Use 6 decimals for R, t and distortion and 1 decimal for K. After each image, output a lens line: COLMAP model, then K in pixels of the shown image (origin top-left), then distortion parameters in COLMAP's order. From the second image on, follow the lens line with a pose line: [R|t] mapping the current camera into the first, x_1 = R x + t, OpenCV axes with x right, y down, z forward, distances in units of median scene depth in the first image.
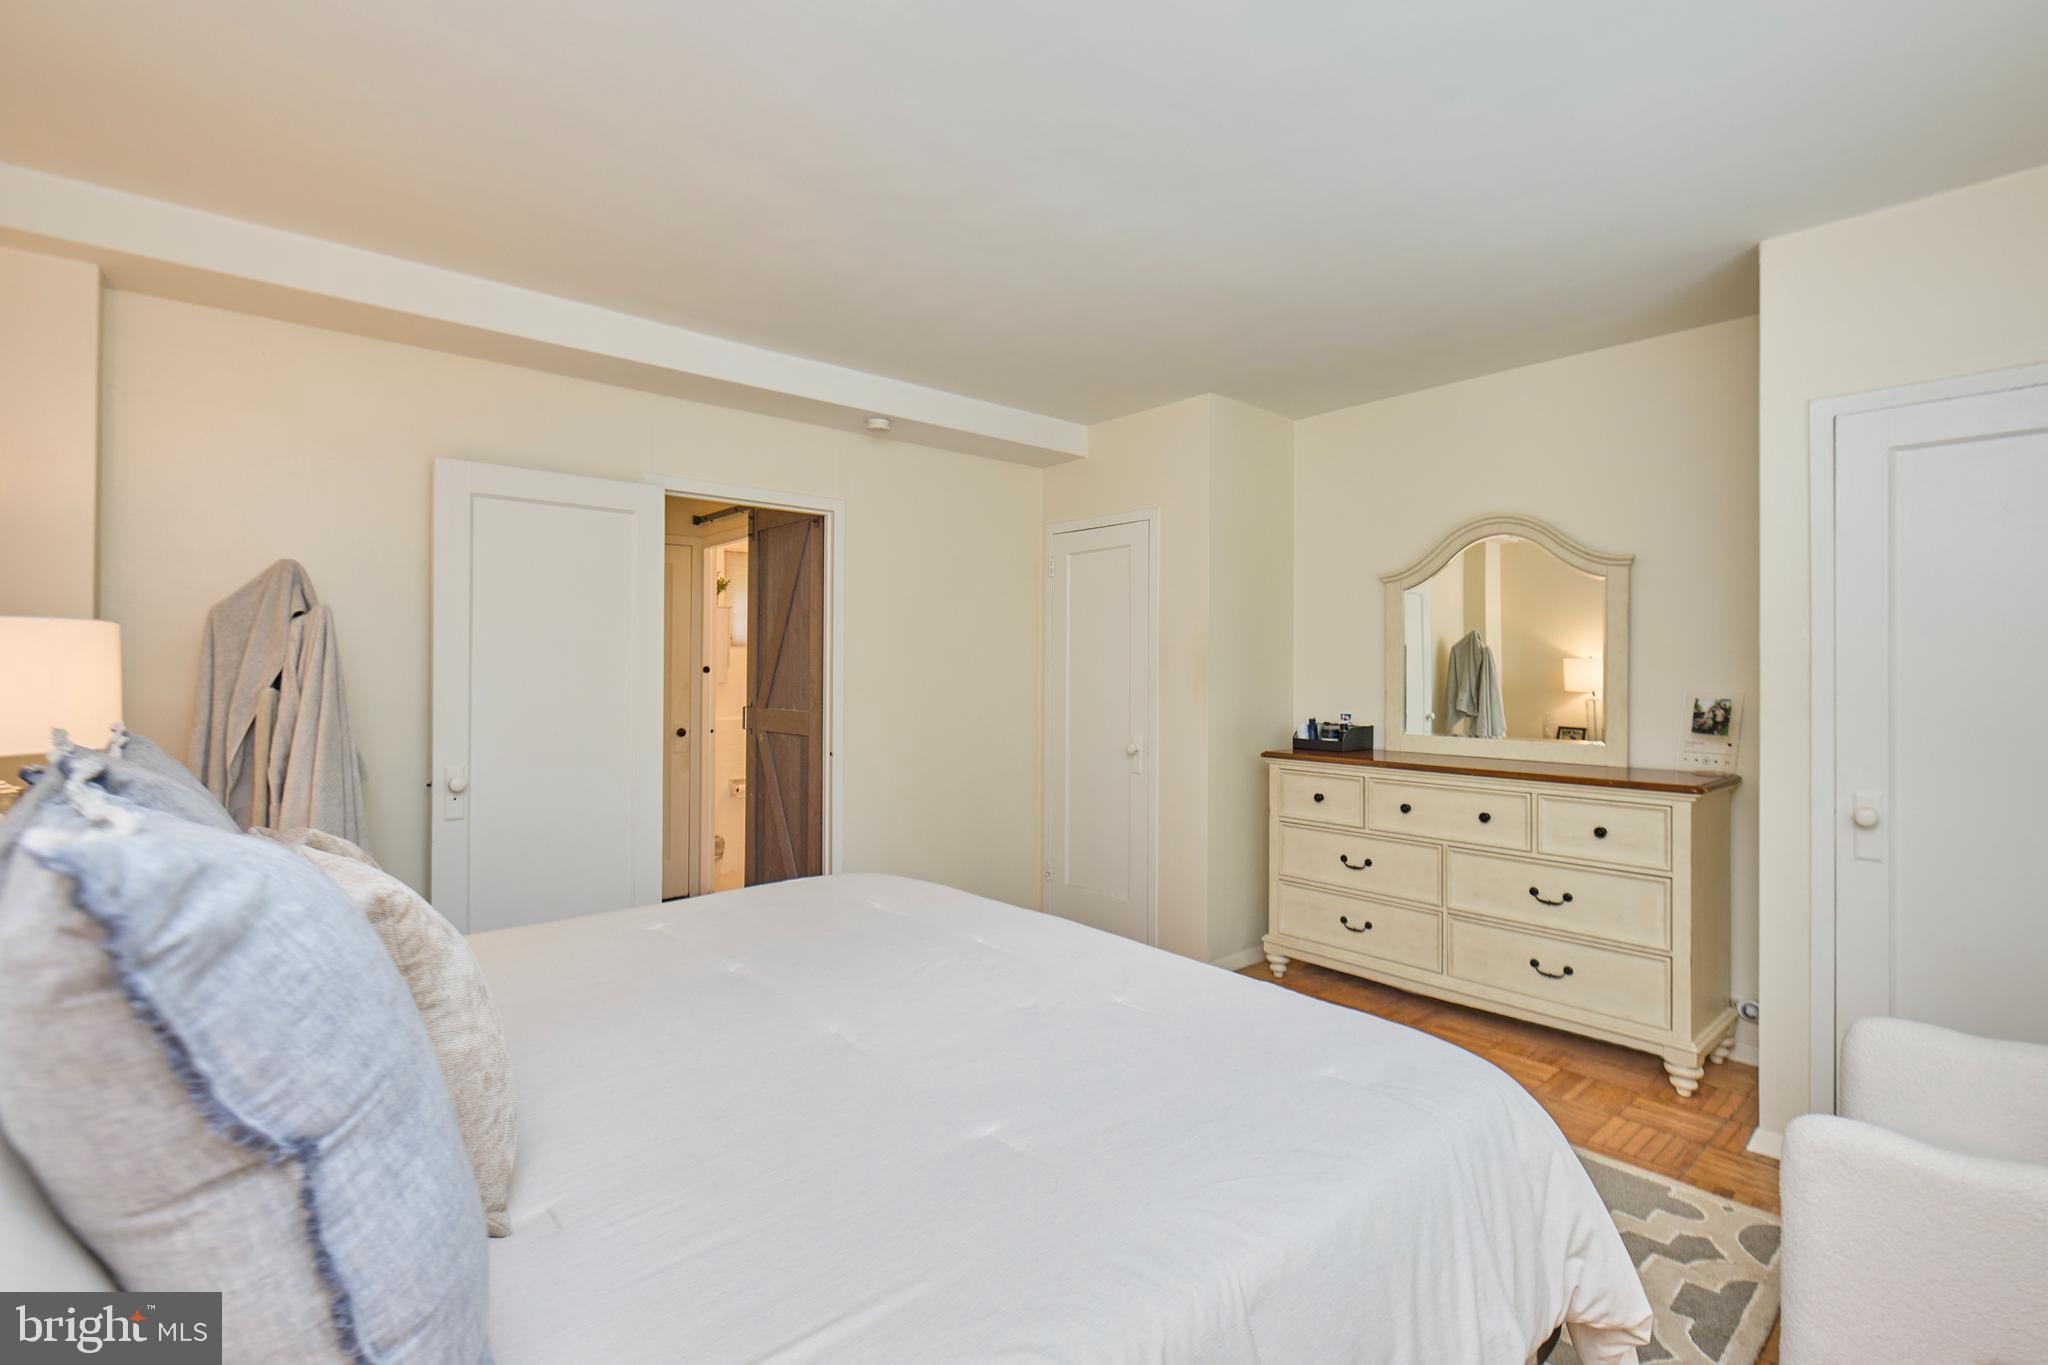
lens RADIAL K [[988.9, 0, 1014.6], [0, 988.9, 677.2], [0, 0, 1]] dist [-0.001182, -0.000396]
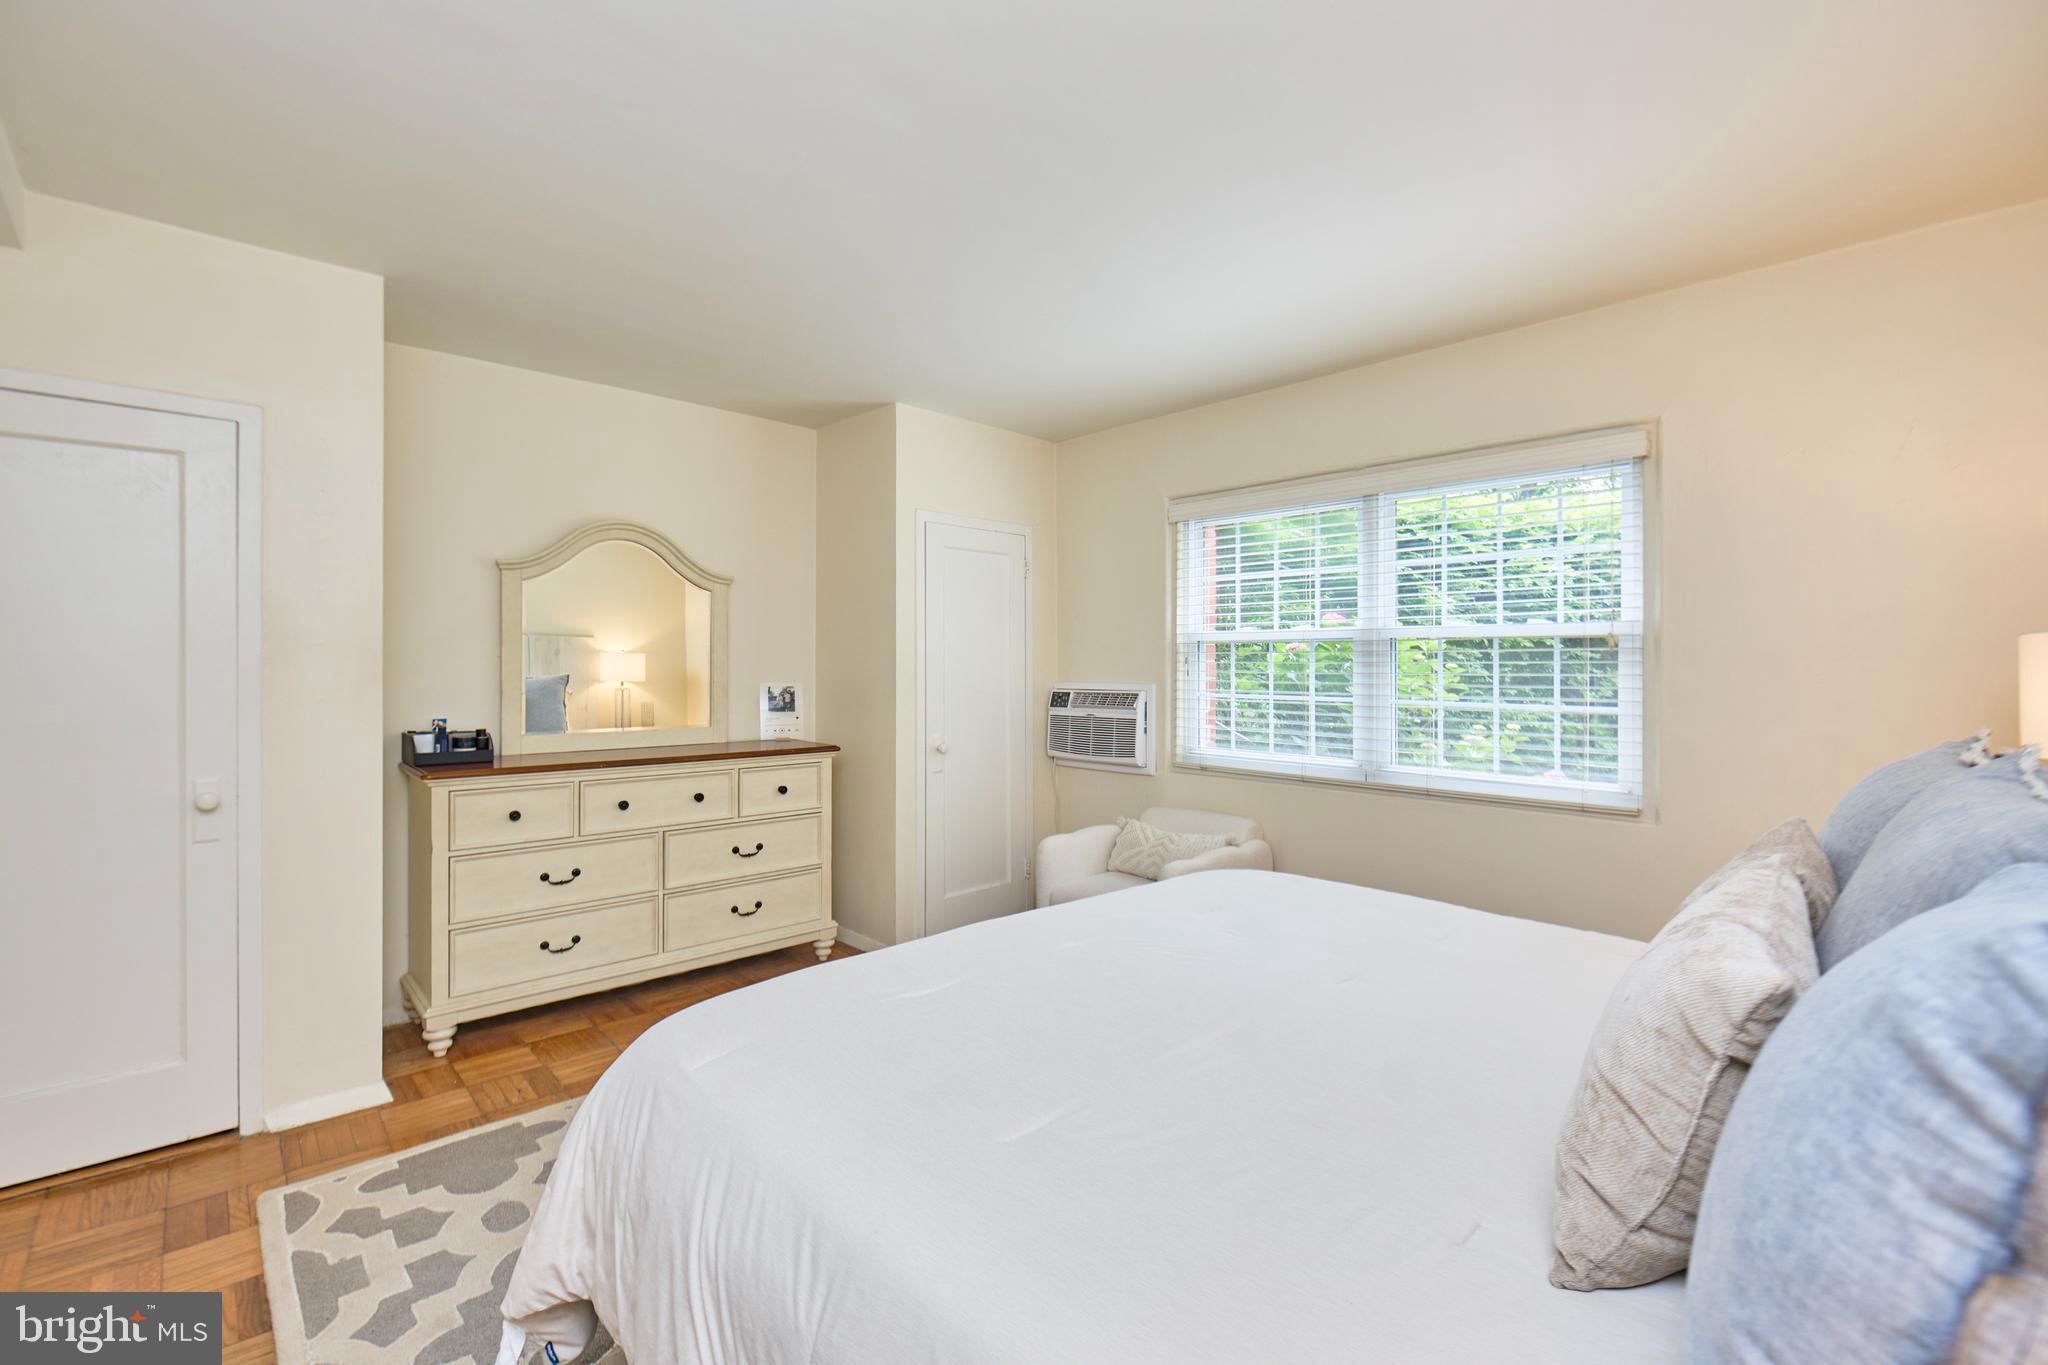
lens RADIAL K [[916.5, 0, 1013.0], [0, 916.5, 668.0], [0, 0, 1]] dist [-0.007520, 0.000293]
pose [[-0.079233, -0.006151, 0.996837, -0.568067], [0.003990, 0.999971, 0.006487, -0.010734], [-0.996848, 0.004491, -0.079206, 0.693813]]
